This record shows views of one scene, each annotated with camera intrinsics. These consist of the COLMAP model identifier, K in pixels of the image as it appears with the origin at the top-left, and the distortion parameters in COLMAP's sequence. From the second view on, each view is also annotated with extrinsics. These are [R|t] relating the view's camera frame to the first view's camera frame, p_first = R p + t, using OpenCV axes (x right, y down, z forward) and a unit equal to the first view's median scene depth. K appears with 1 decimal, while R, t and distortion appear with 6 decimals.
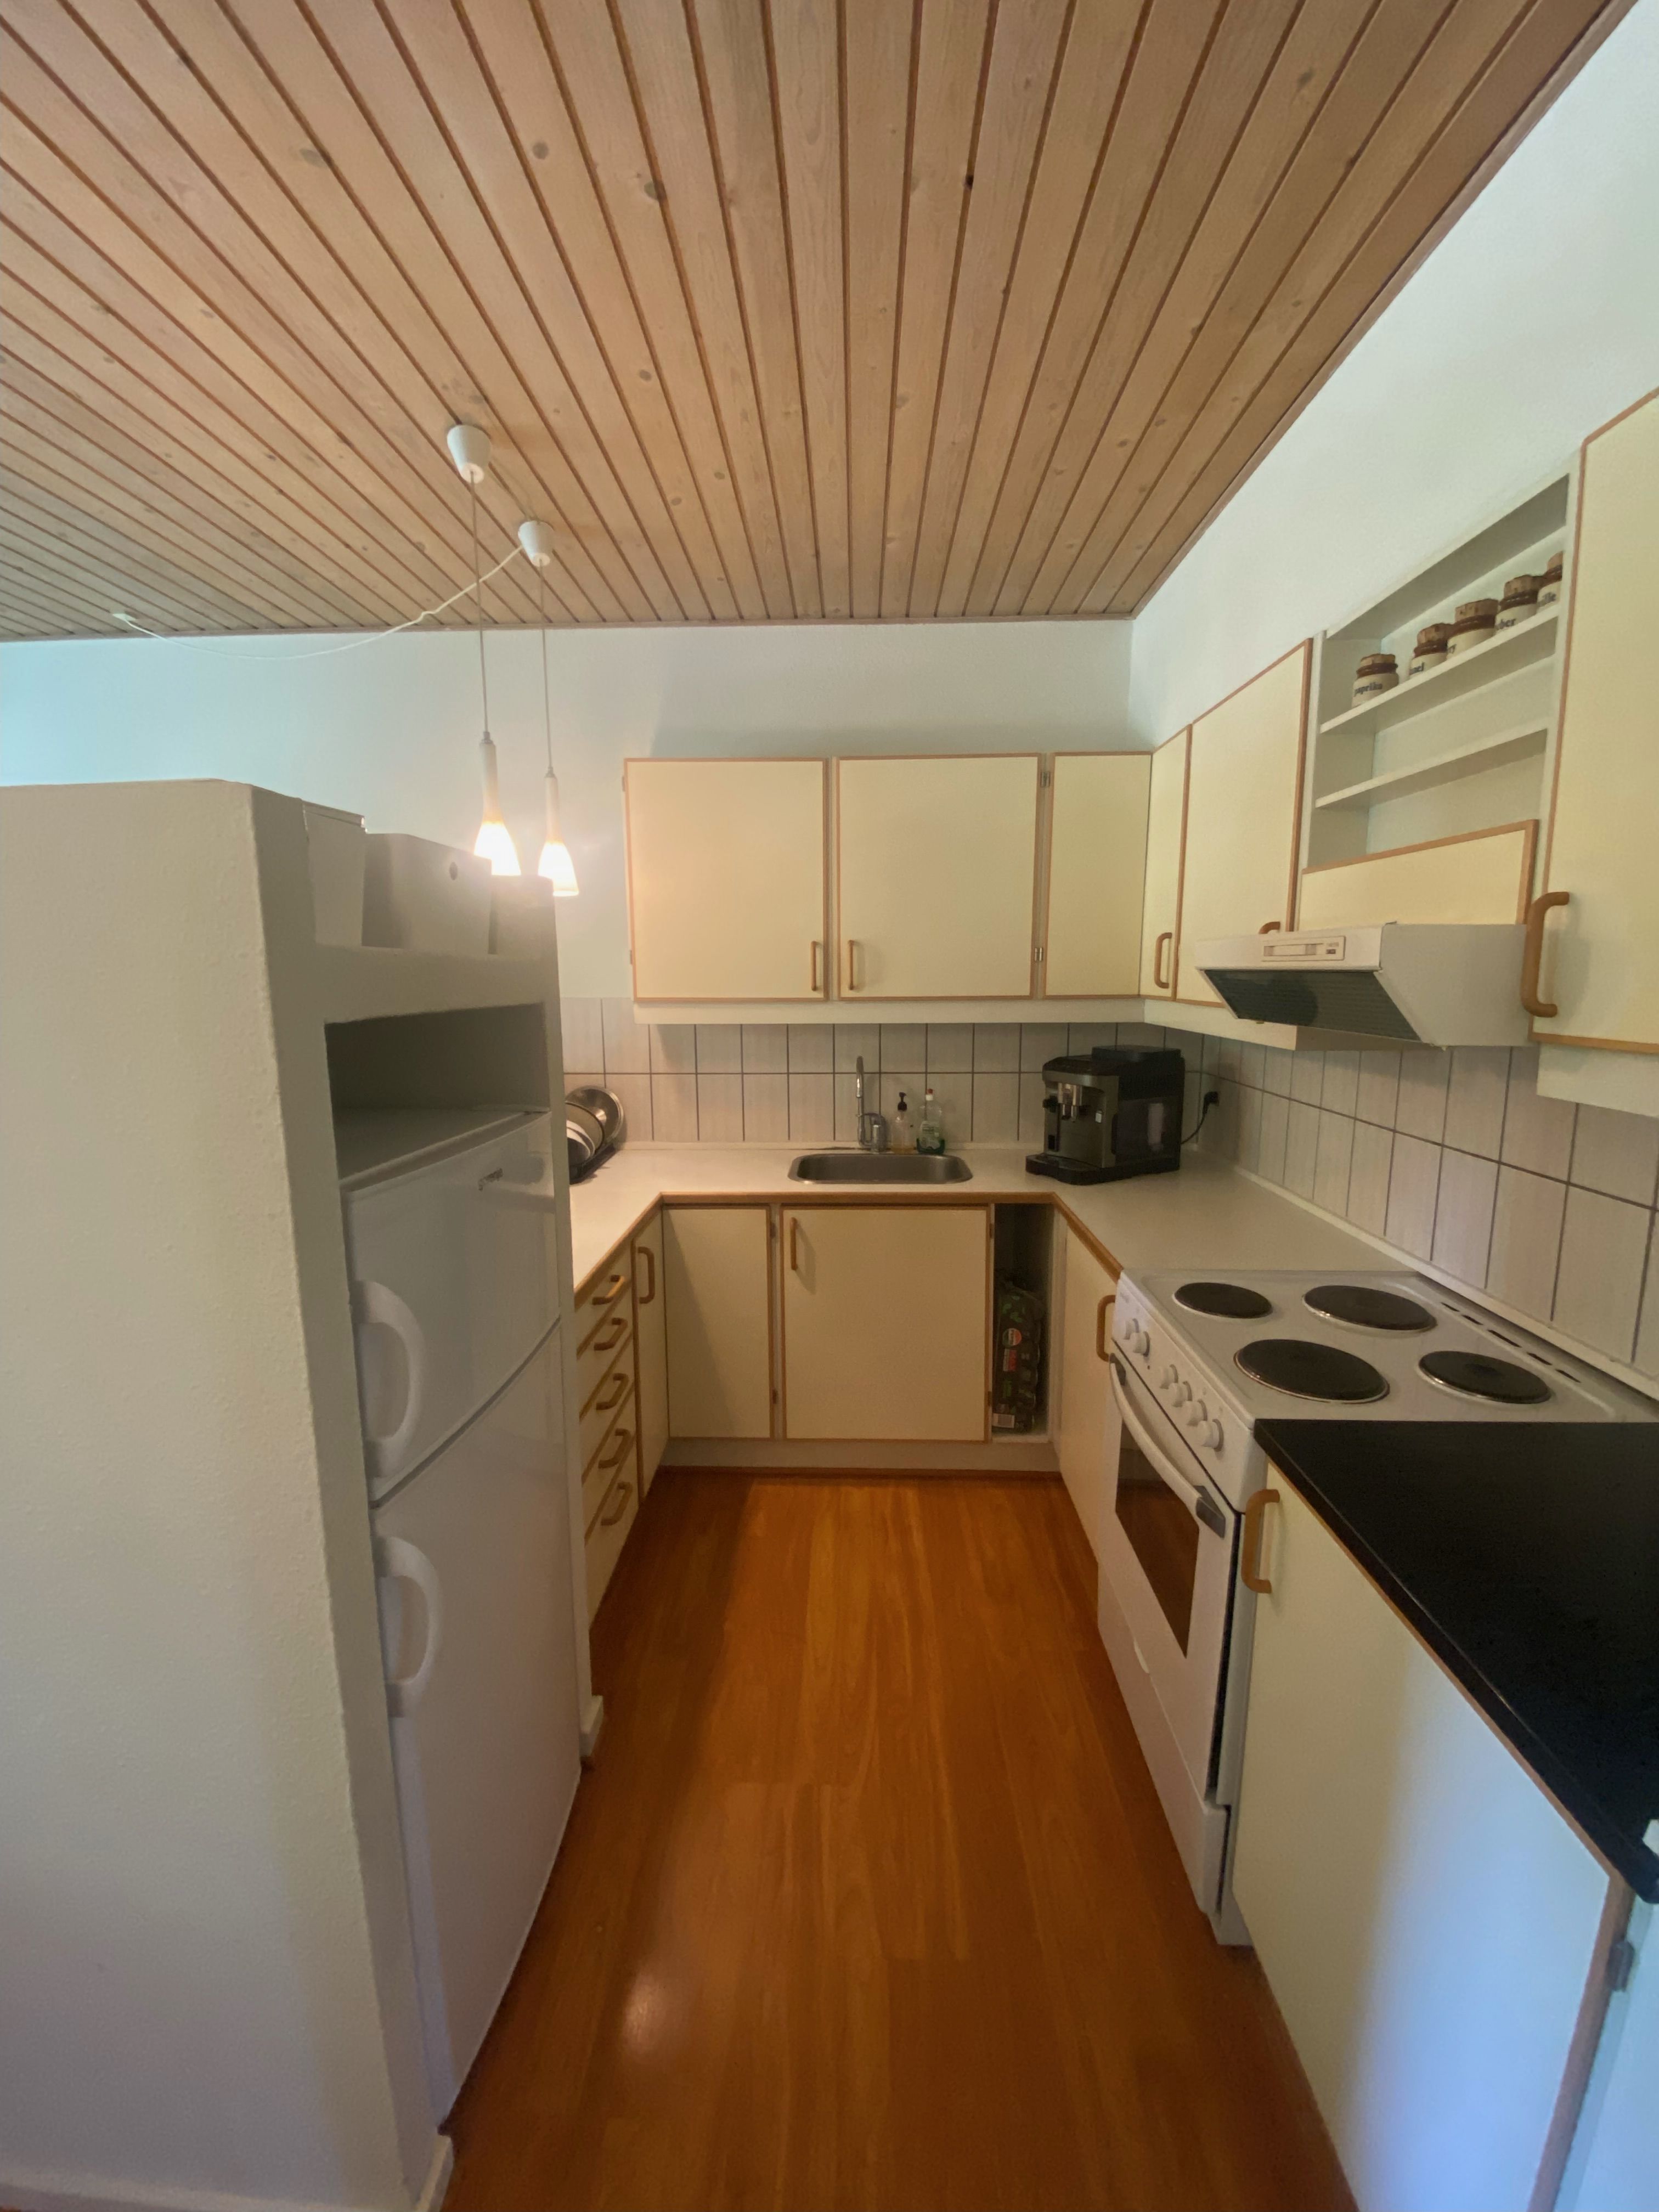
lens RADIAL K [[892.8, 0, 827.7], [0, 892.8, 1122.1], [0, 0, 1]] dist [0.016042, -0.020636]
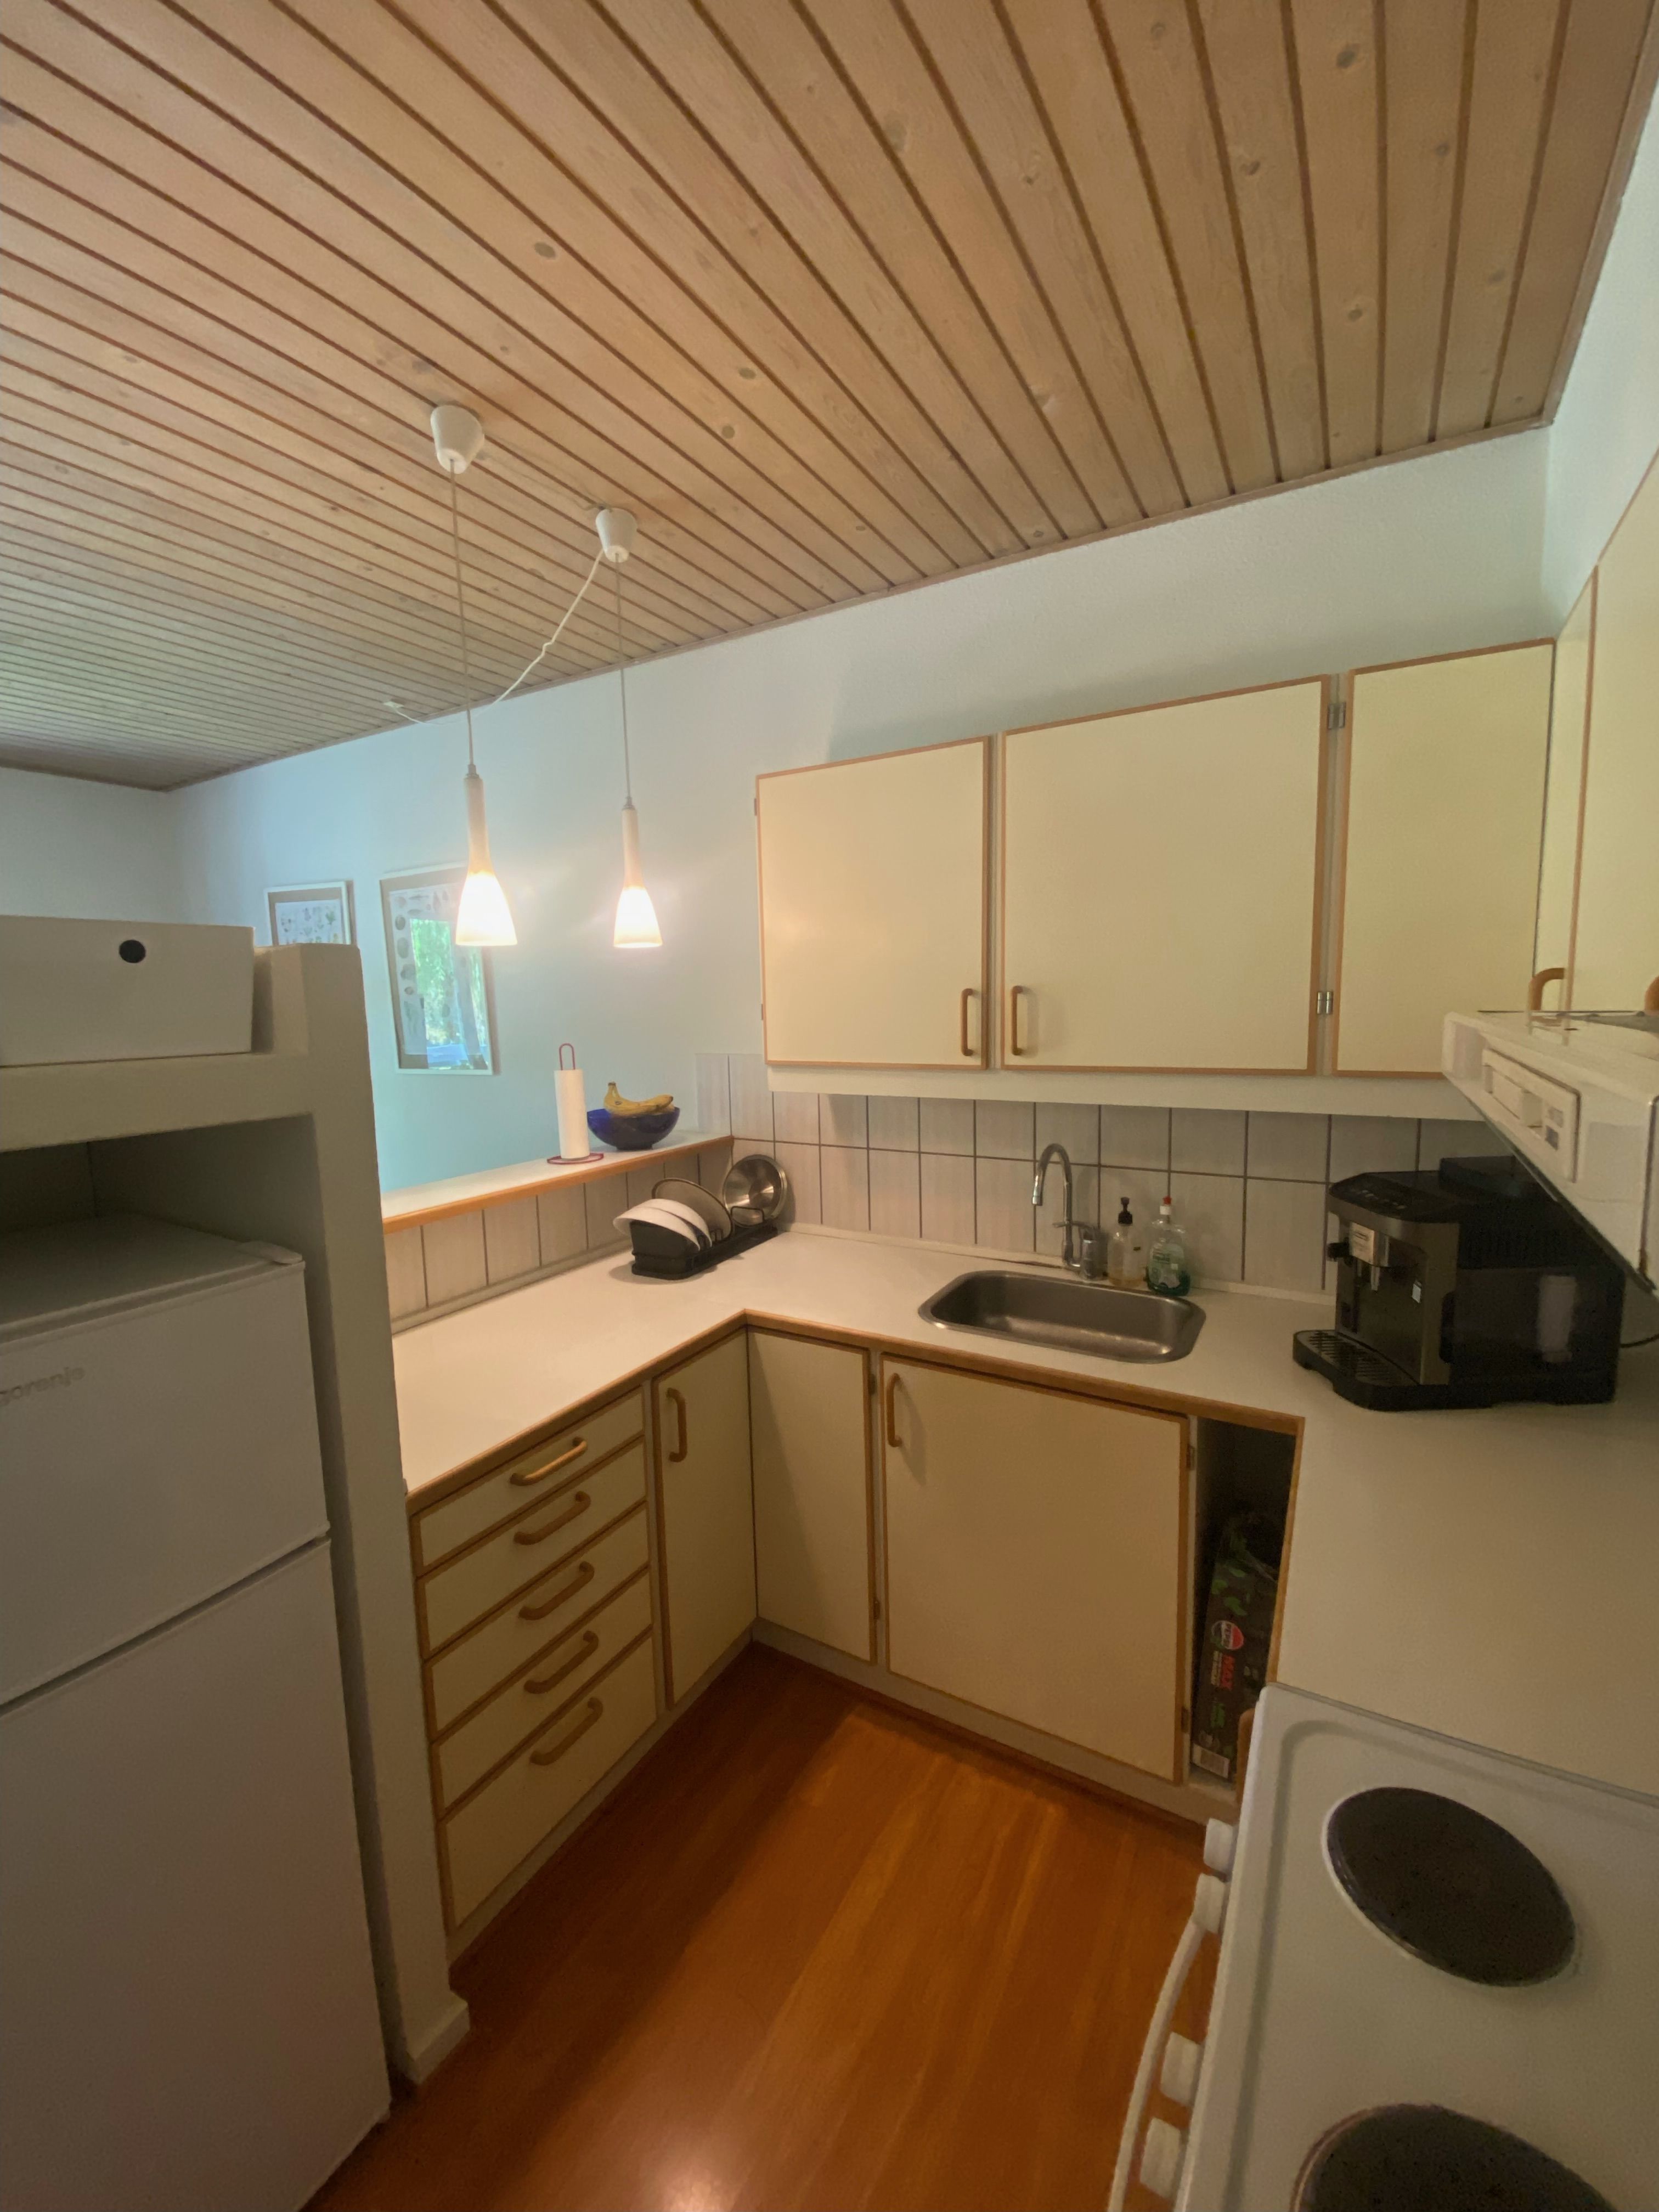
lens RADIAL K [[888.1, 0, 829.5], [0, 888.1, 1106.0], [0, 0, 1]] dist [0.000489, -0.011069]
pose [[0.876646, 0.047132, -0.478822, 0.236262], [-0.064940, 0.997675, -0.020691, -0.085443], [0.476733, 0.049234, 0.877668, 0.321823]]
